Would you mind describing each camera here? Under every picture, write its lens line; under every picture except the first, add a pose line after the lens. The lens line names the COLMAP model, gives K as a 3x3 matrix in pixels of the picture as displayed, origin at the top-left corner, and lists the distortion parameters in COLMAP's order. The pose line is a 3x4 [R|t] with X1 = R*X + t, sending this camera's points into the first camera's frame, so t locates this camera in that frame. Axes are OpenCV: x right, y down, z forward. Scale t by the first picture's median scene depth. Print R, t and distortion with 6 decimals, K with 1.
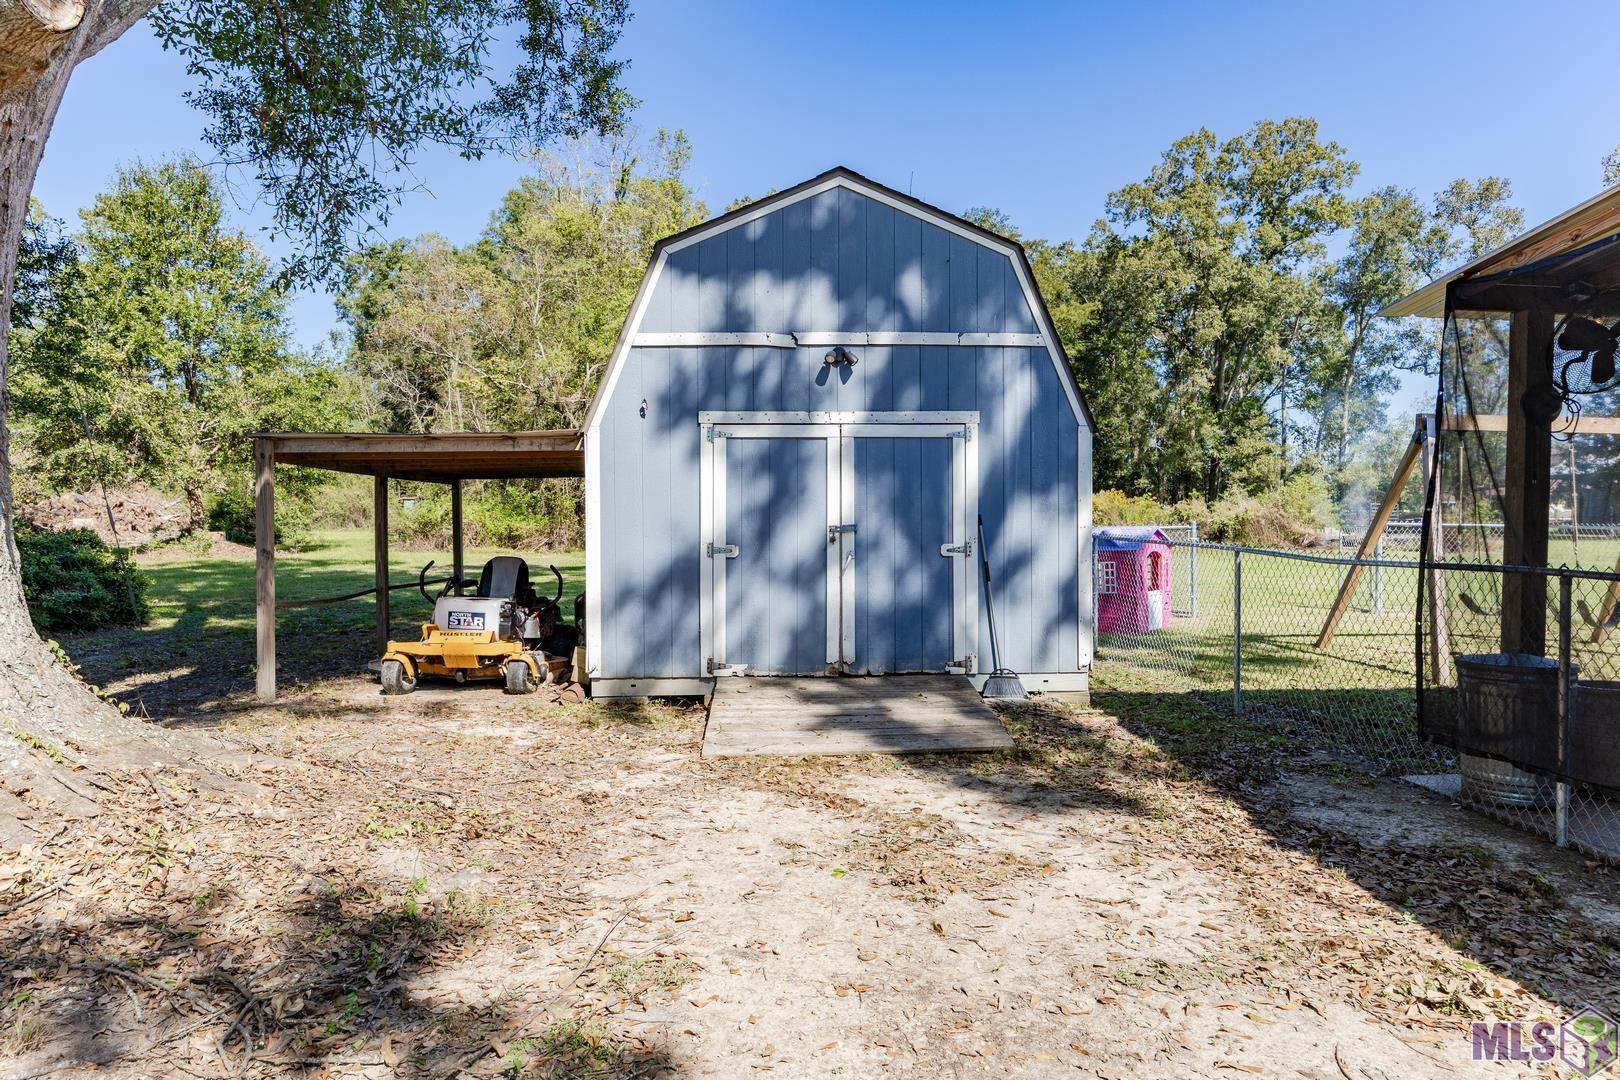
lens RADIAL K [[1108.5, 0, 802.9], [0, 1108.5, 530.4], [0, 0, 1]] dist [-0.003091, -0.004410]
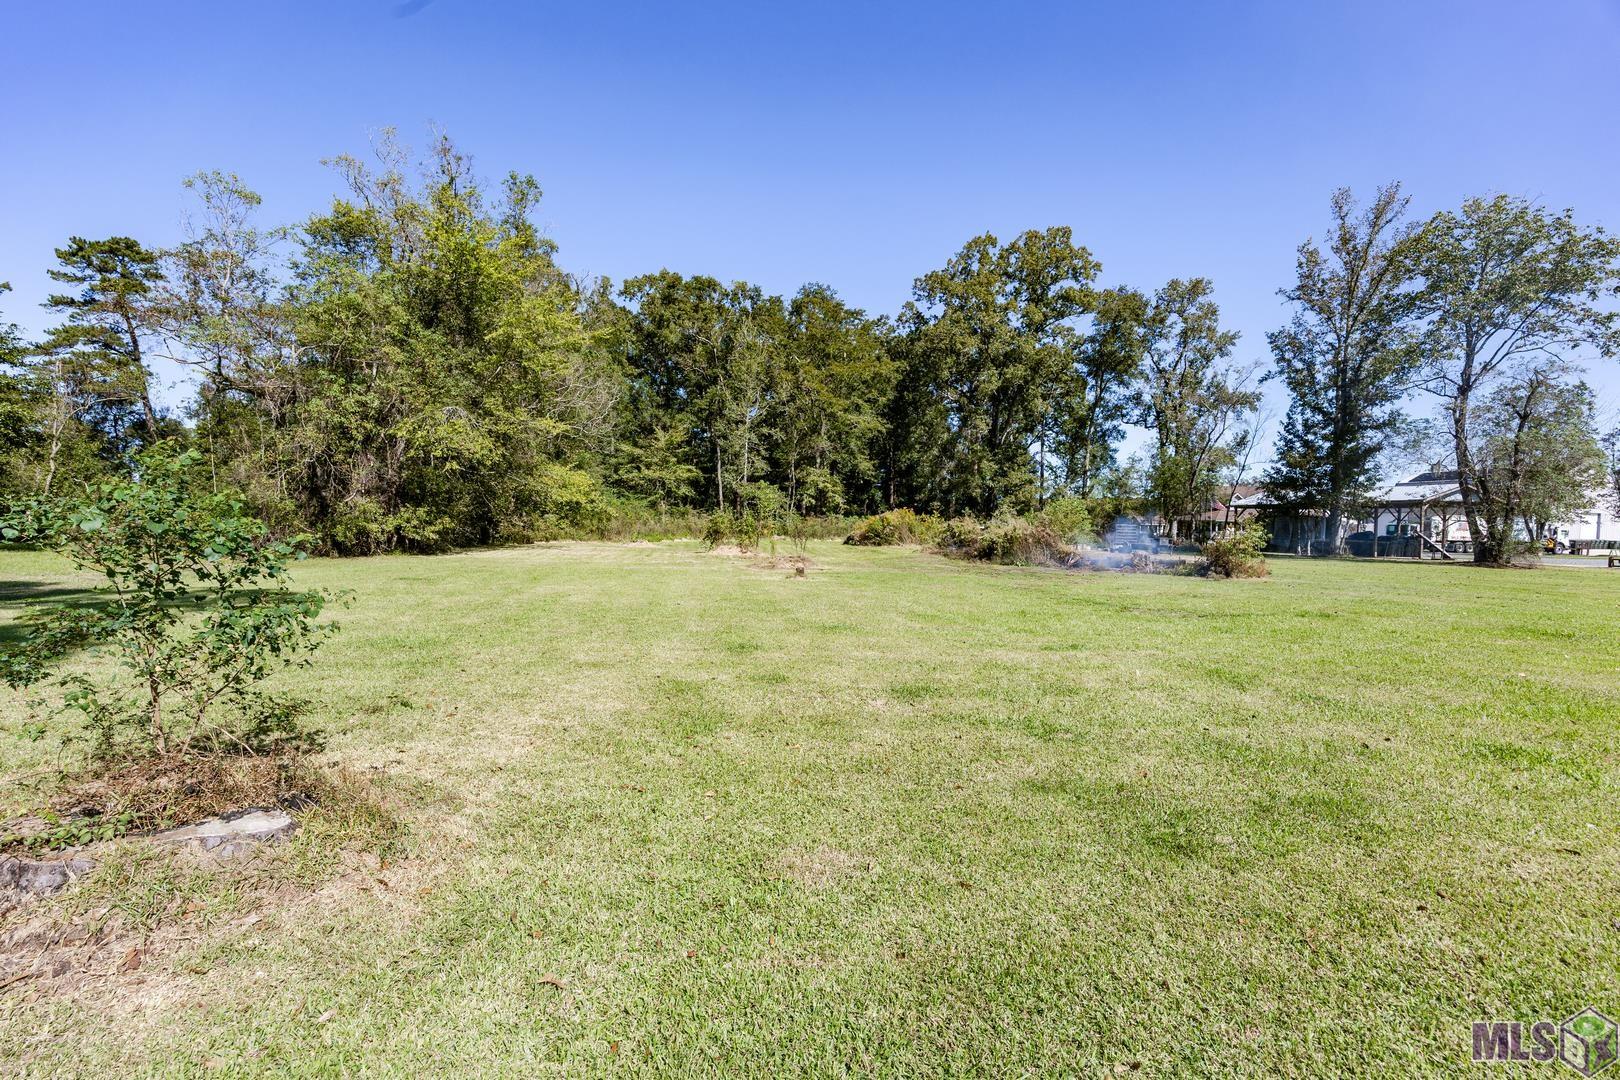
lens RADIAL K [[724.9, 0, 818.7], [0, 724.9, 541.4], [0, 0, 1]] dist [-0.009181, -0.000462]
pose [[0.992668, 0.017028, 0.119667, 0.072795], [-0.018042, 0.999810, 0.007396, -0.003960], [-0.119519, -0.009501, 0.992787, 0.185081]]
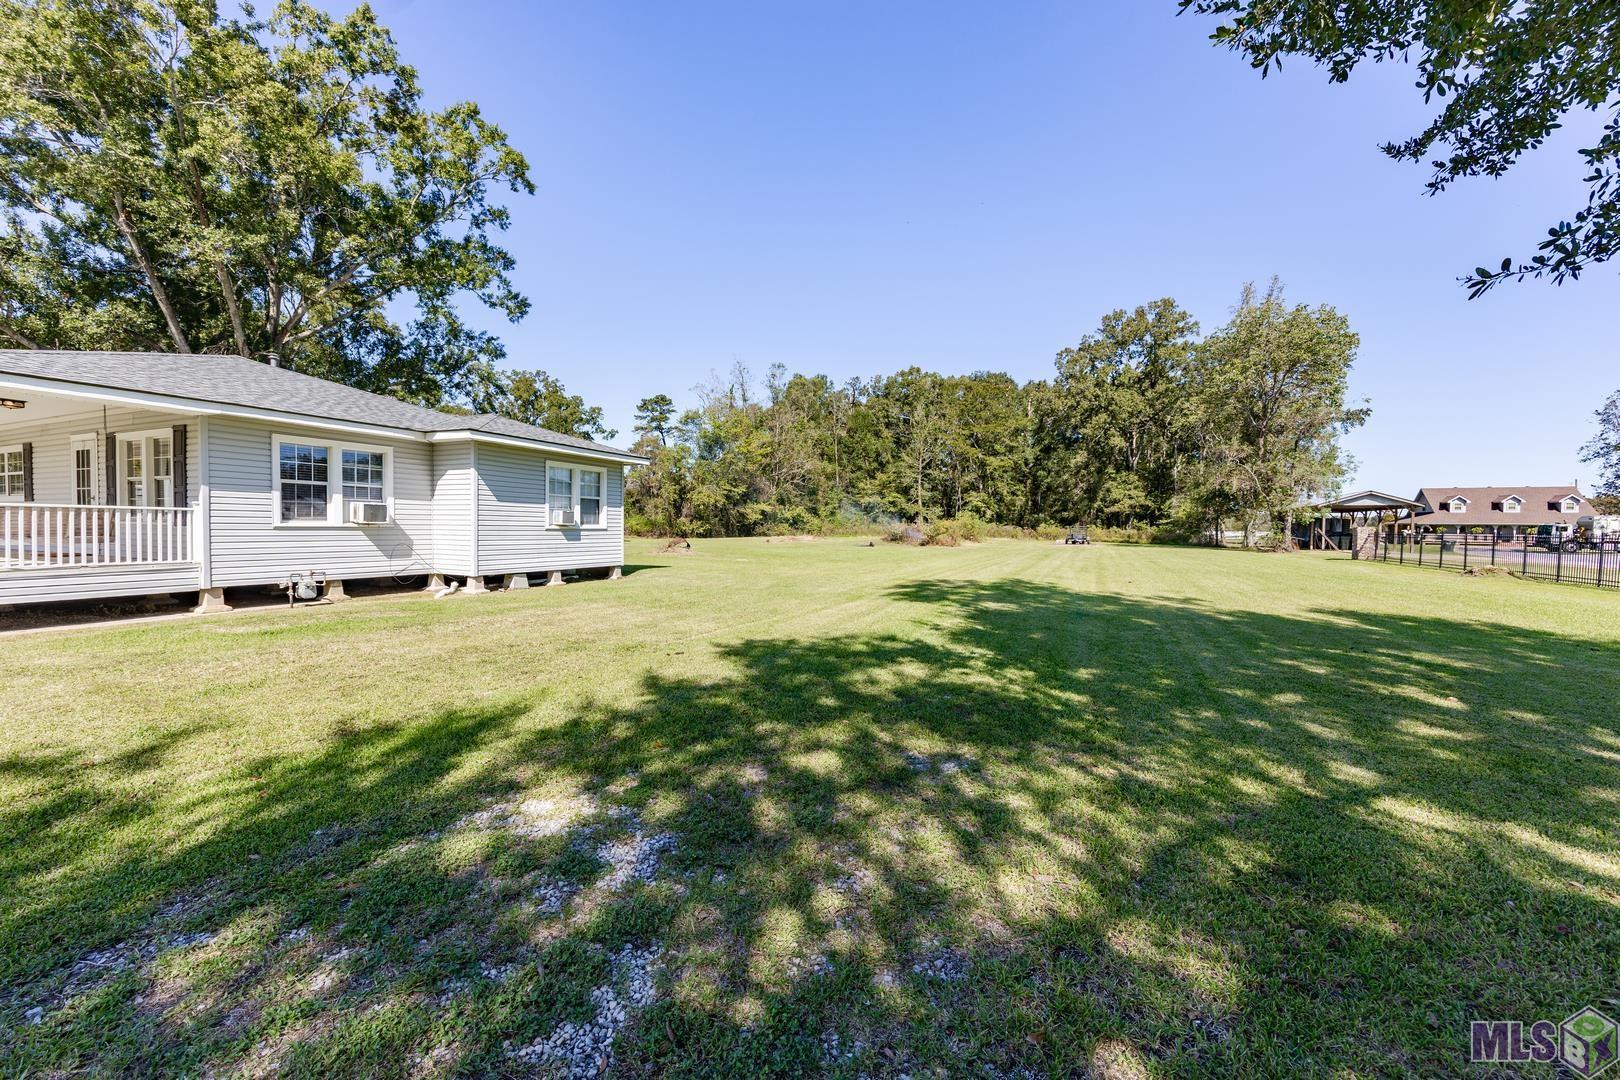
lens RADIAL K [[630.1, 0, 811.5], [0, 630.1, 541.8], [0, 0, 1]] dist [0.000867, -0.000349]
pose [[0.892653, 0.021146, -0.450248, 0.398444], [-0.019526, 0.999775, 0.008242, 0.002411], [0.450321, 0.001434, 0.892865, -0.097426]]
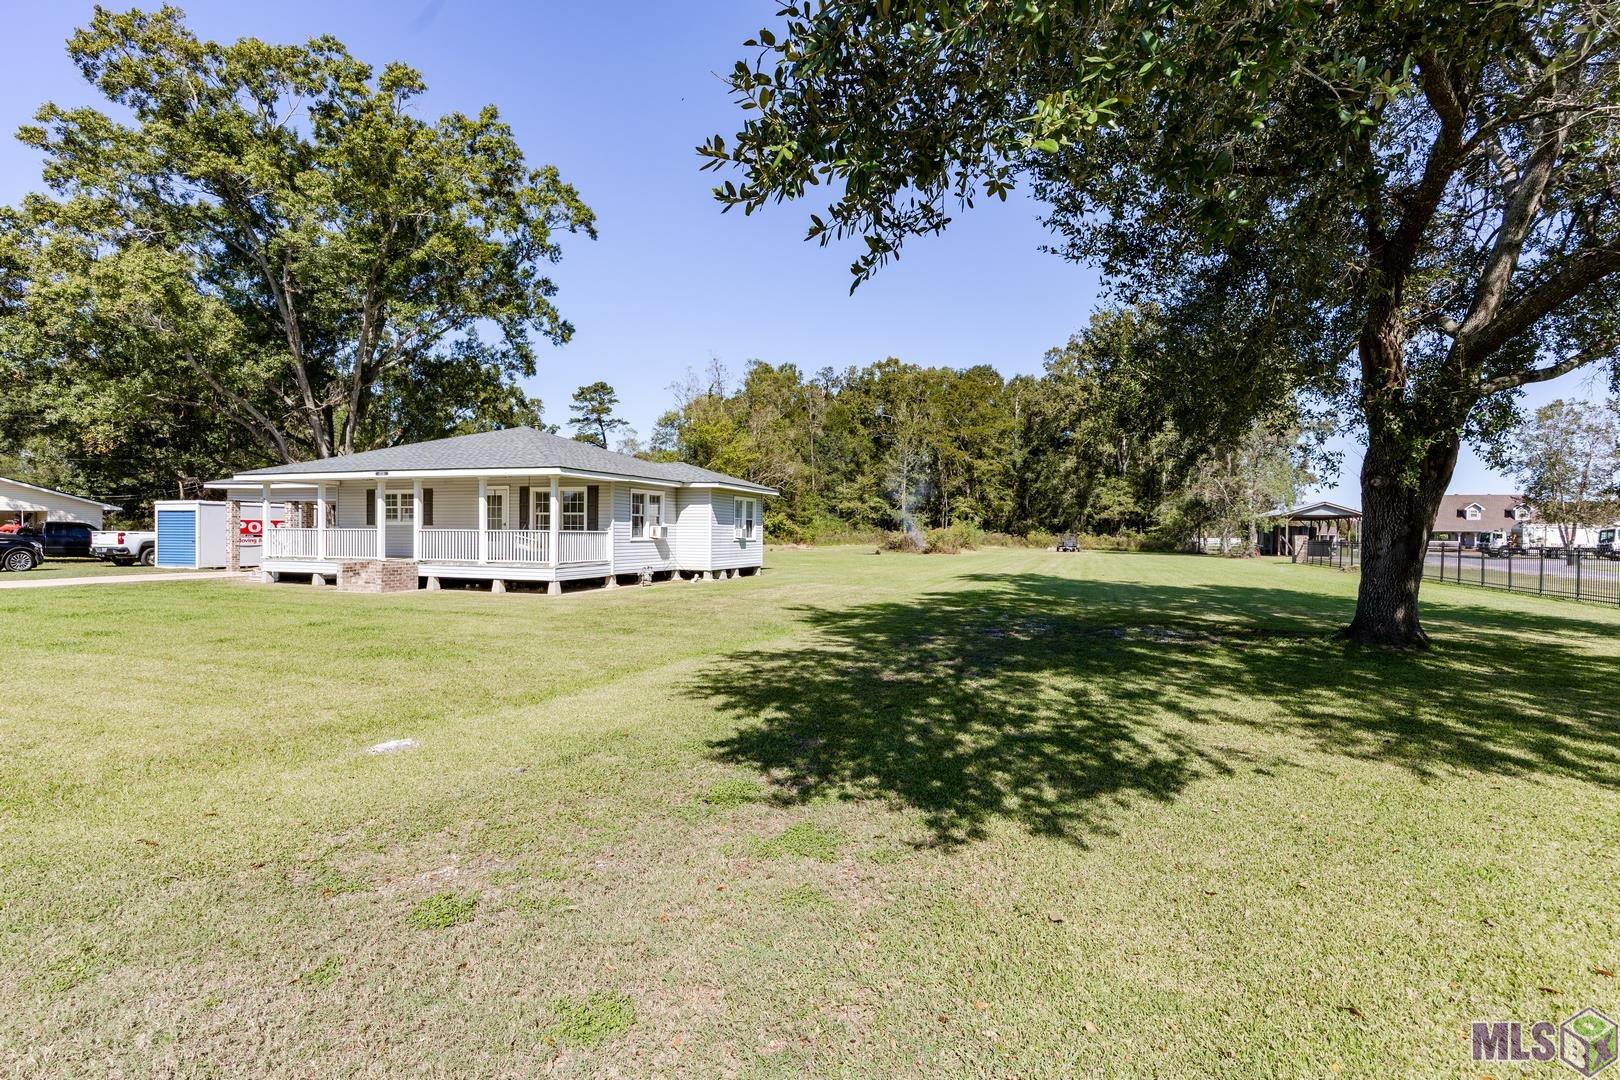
lens RADIAL K [[788.1, 0, 816.4], [0, 788.1, 542.6], [0, 0, 1]] dist [-0.015236, 0.000103]
pose [[0.930089, 0.013329, -0.367092, 0.408447], [-0.016202, 0.999857, -0.004744, 0.003403], [0.366977, 0.010360, 0.930172, -0.268195]]
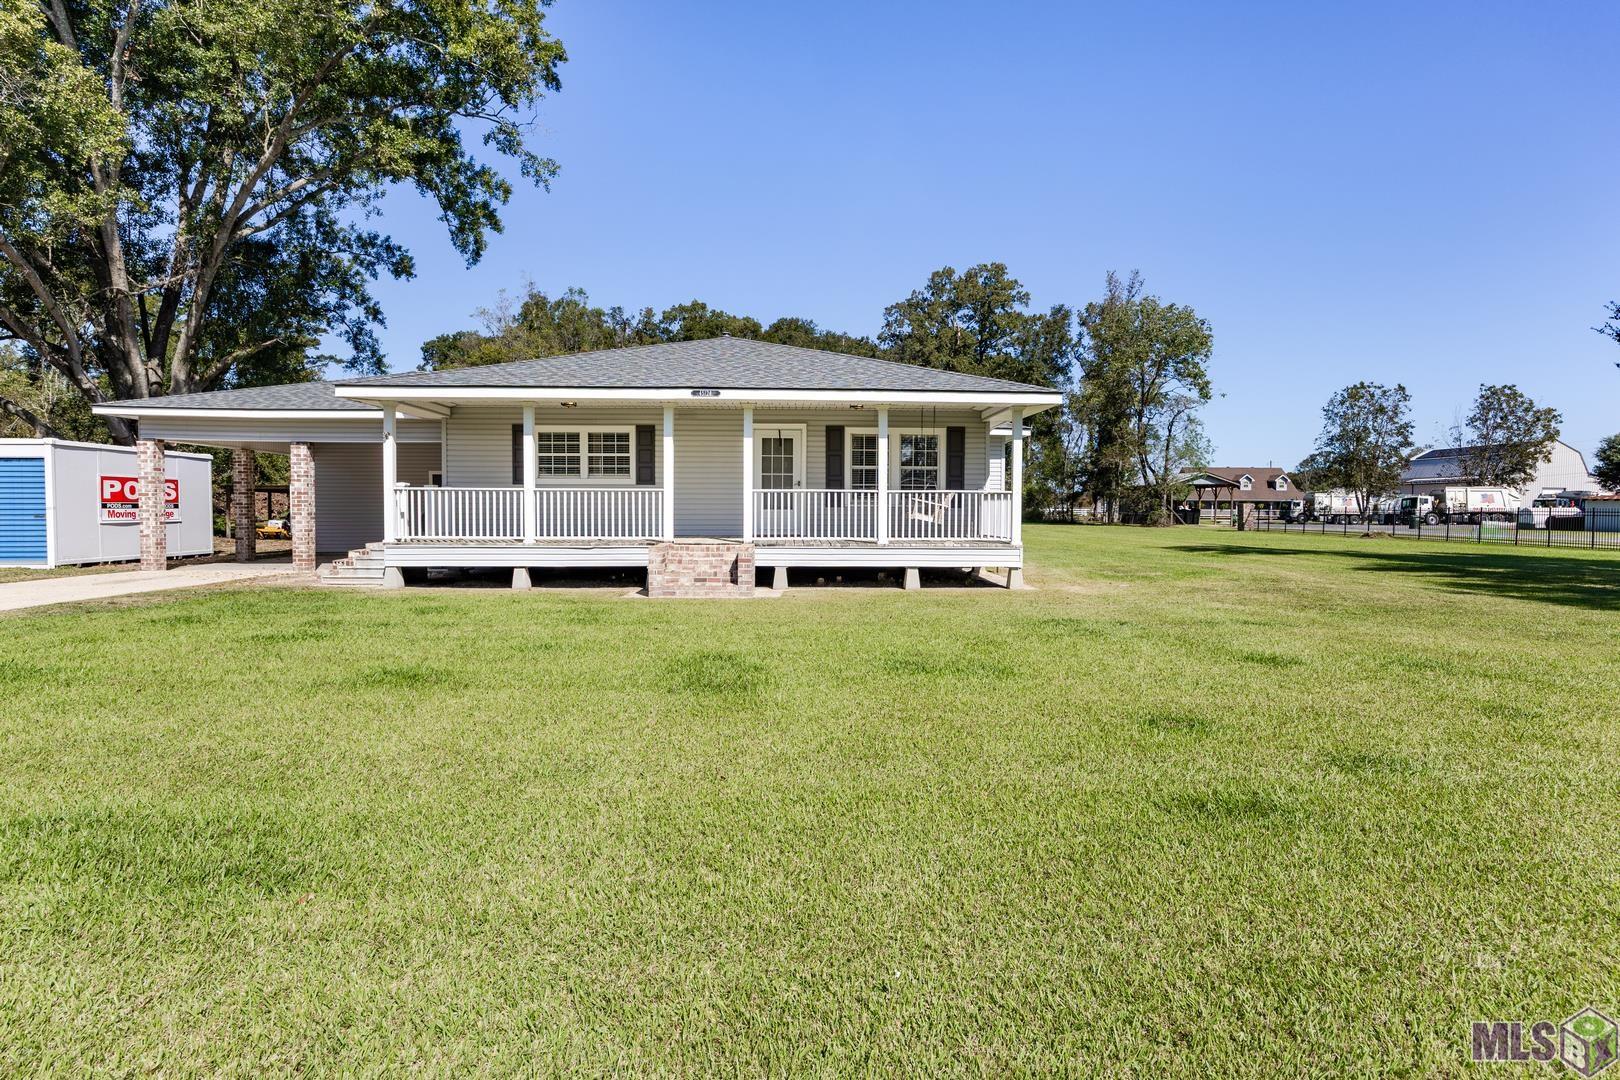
lens RADIAL K [[863.3, 0, 832.4], [0, 863.3, 532.6], [0, 0, 1]] dist [-0.010654, 0.002824]
pose [[0.999990, 0.004219, -0.001344, 0.208226], [-0.004205, 0.999939, 0.010181, 0.006701], [0.001387, -0.010175, 0.999947, -0.247367]]
